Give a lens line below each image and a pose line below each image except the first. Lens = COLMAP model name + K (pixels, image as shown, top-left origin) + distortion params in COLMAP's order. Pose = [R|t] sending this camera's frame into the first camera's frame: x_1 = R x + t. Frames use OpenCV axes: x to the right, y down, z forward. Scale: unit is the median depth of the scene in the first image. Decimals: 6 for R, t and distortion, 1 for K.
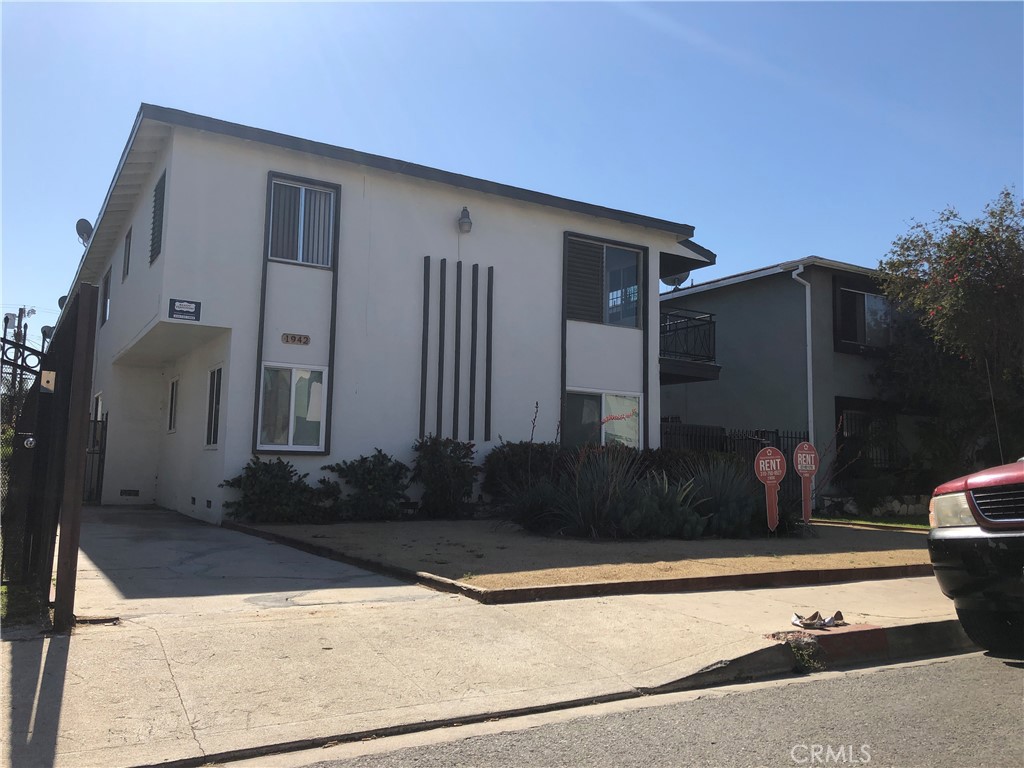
lens RADIAL K [[834.1, 0, 512.0], [0, 834.1, 384.0], [0, 0, 1]] dist [0.033956, 0.002578]
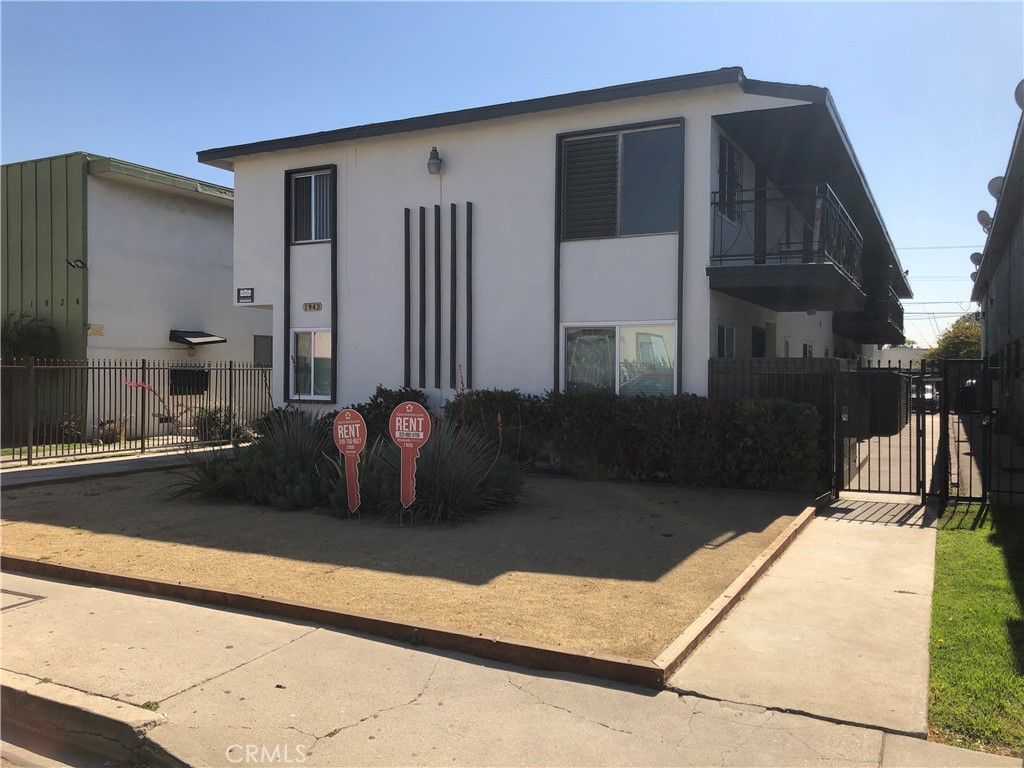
lens RADIAL K [[834.1, 0, 512.0], [0, 834.1, 384.0], [0, 0, 1]] dist [0.033956, 0.002578]
pose [[0.526775, -0.004627, -0.849992, 0.891993], [0.090644, 0.994589, 0.050761, 0.020940], [0.845158, -0.103786, 0.524344, 0.595479]]
